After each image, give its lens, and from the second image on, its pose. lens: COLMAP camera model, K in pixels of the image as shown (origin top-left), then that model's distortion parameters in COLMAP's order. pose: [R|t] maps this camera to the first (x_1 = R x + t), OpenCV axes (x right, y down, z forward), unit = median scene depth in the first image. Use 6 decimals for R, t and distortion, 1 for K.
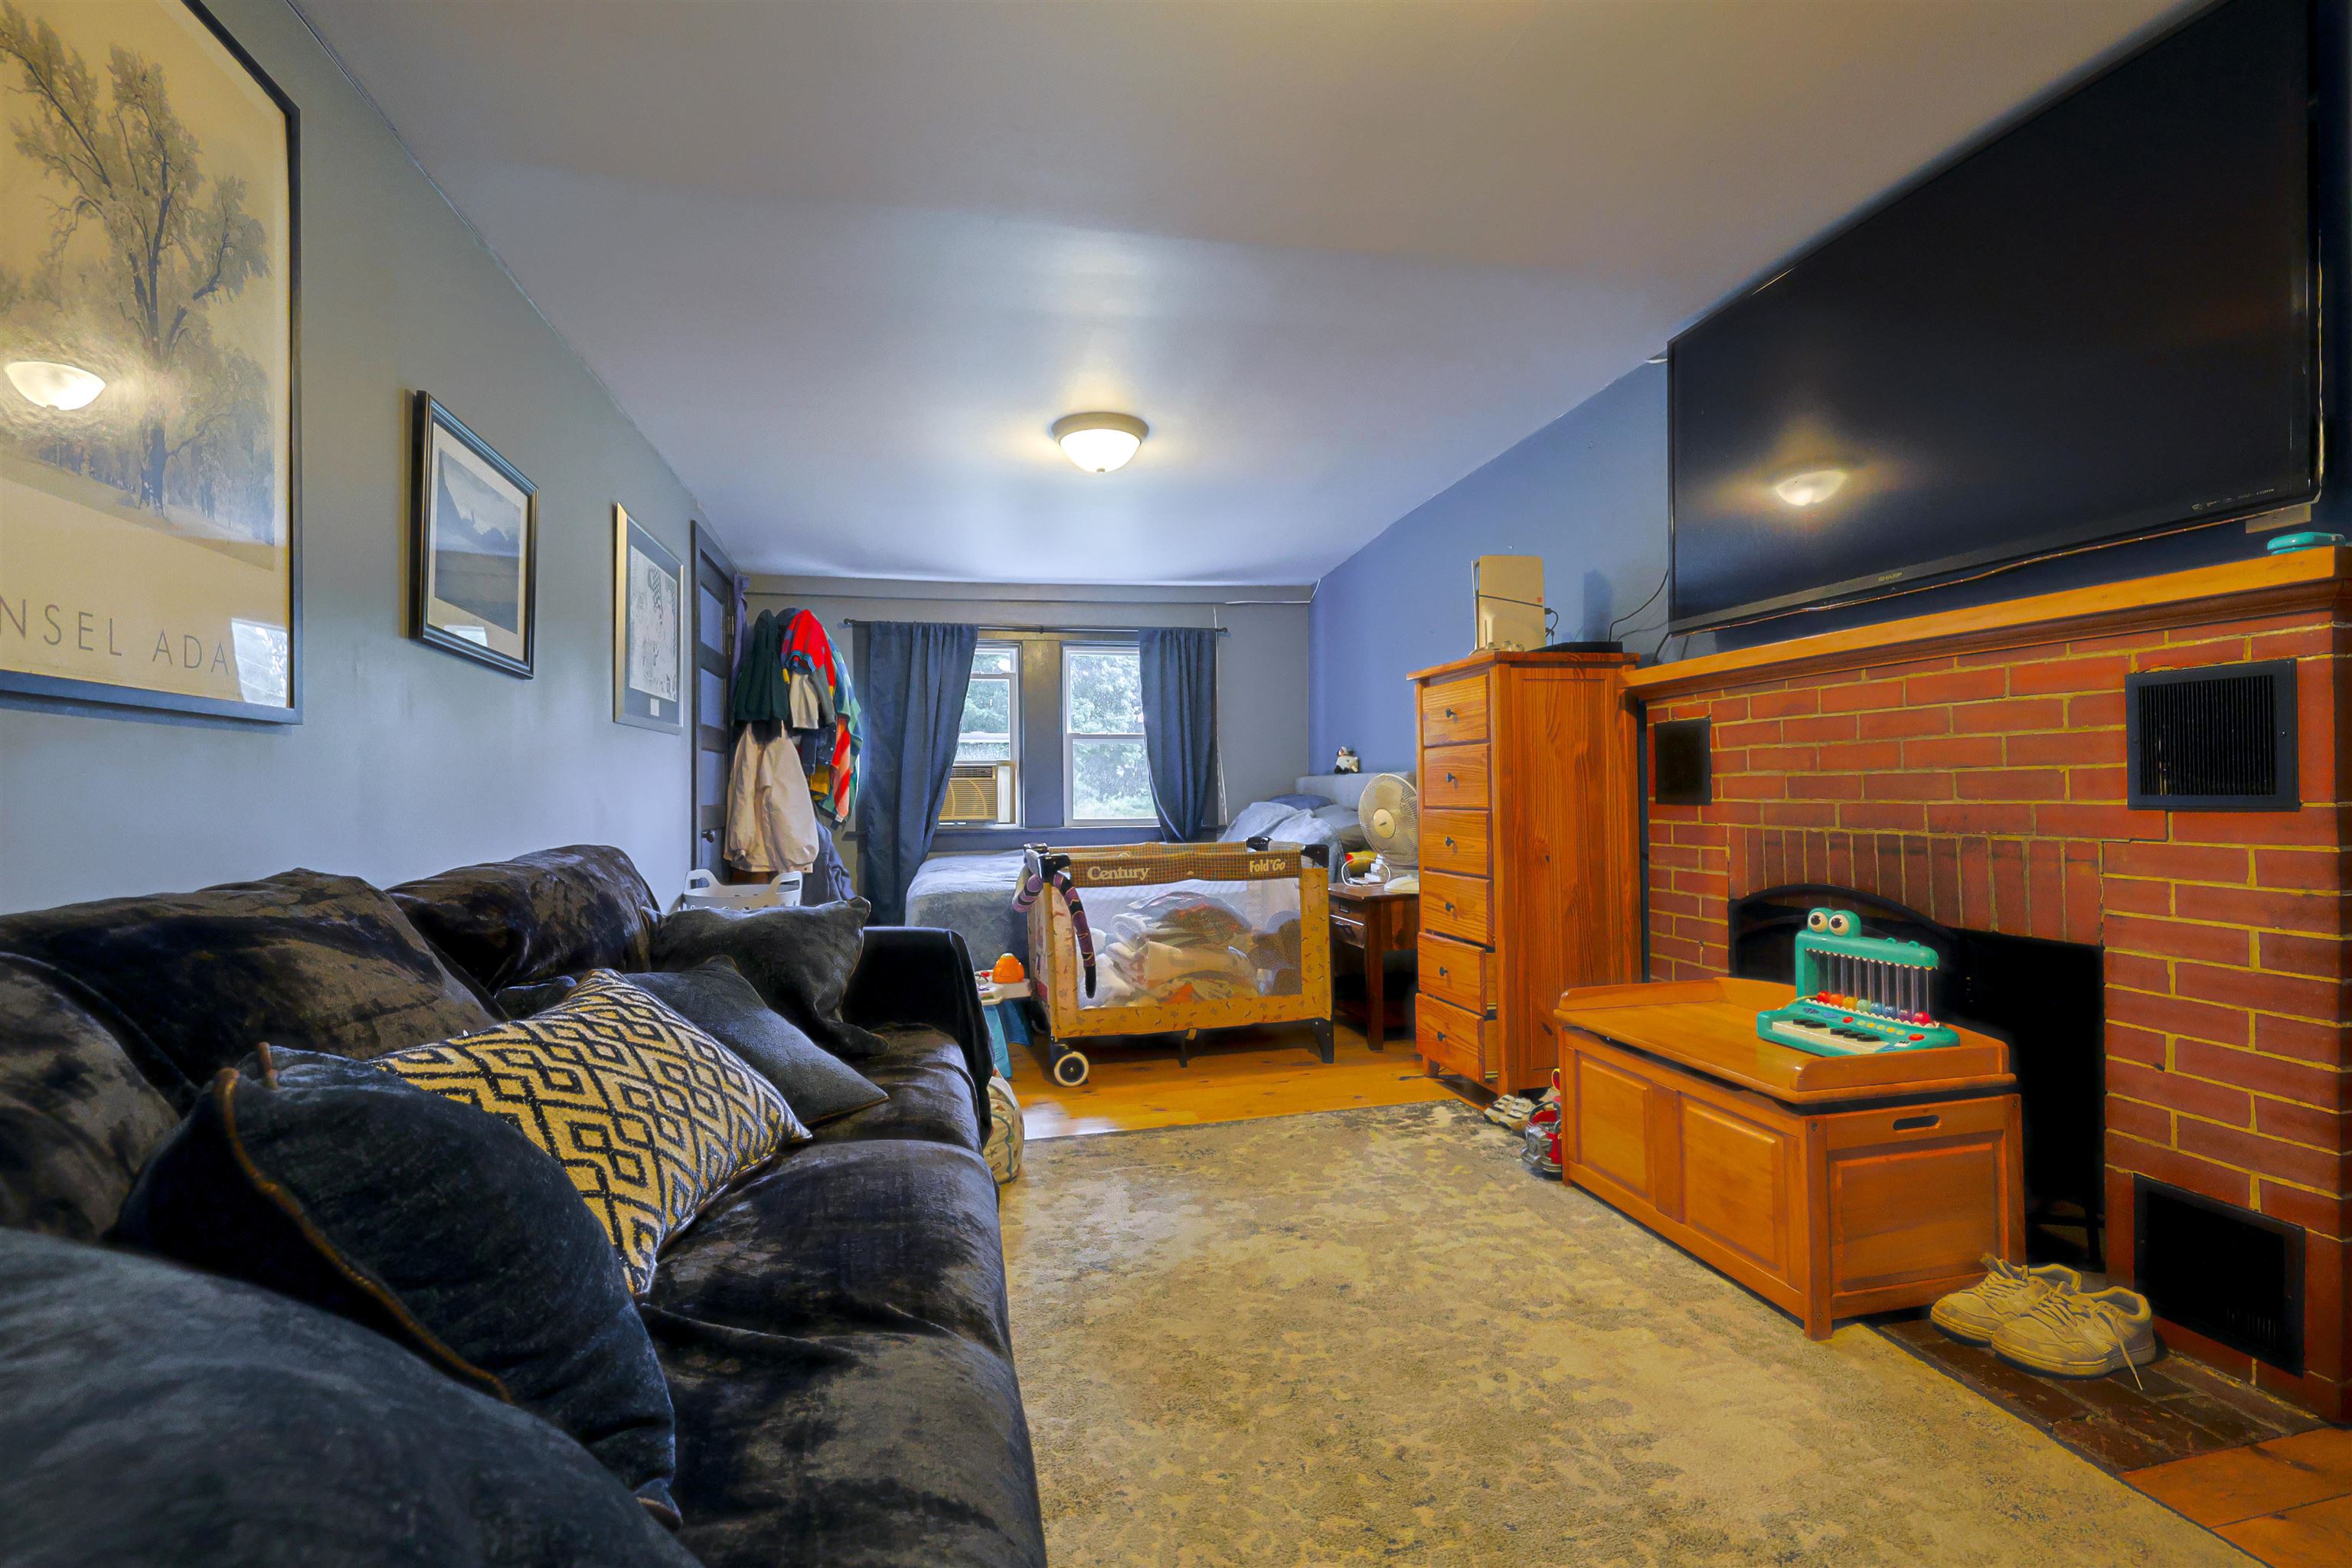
lens RADIAL K [[1050.8, 0, 1151.2], [0, 1050.8, 782.1], [0, 0, 1]] dist [-0.001413, 0.000354]
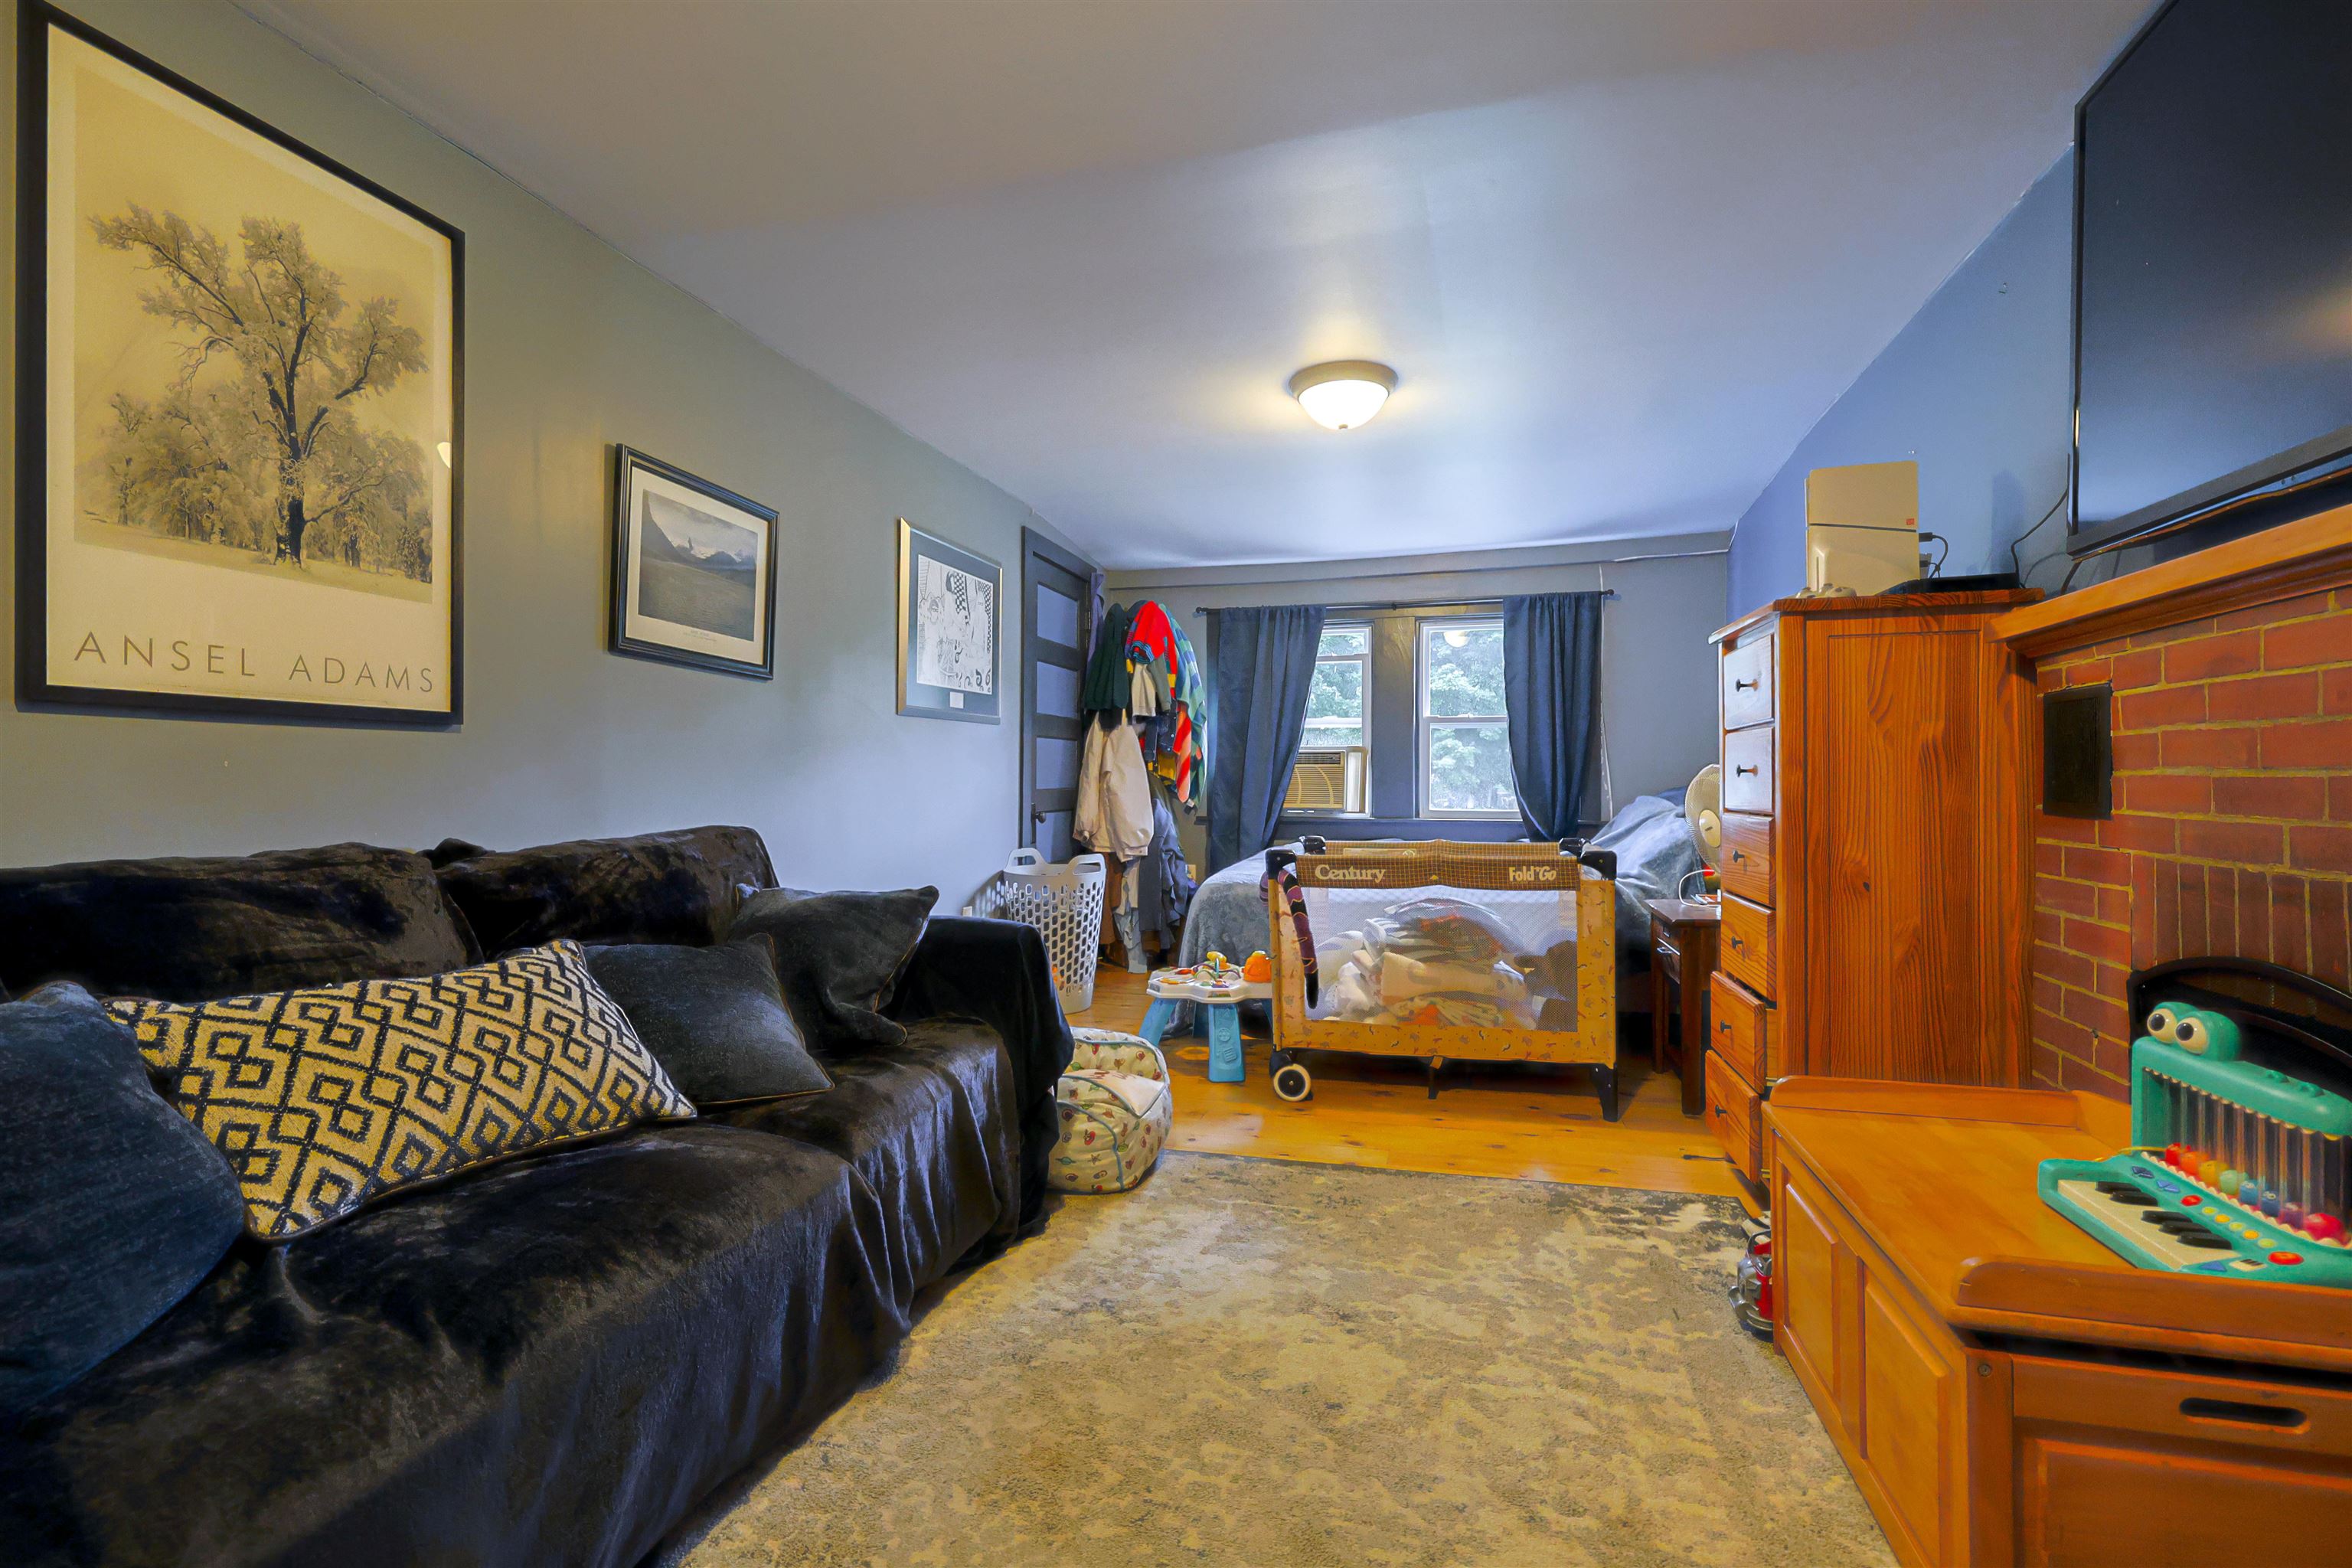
lens RADIAL K [[1050.8, 0, 1176.5], [0, 1050.8, 778.6], [0, 0, 1]] dist [-0.001413, 0.000354]
pose [[0.885830, 0.012570, -0.463840, 0.340009], [-0.006577, 0.999873, 0.014535, -0.008933], [0.463964, -0.009825, 0.885800, 0.180054]]
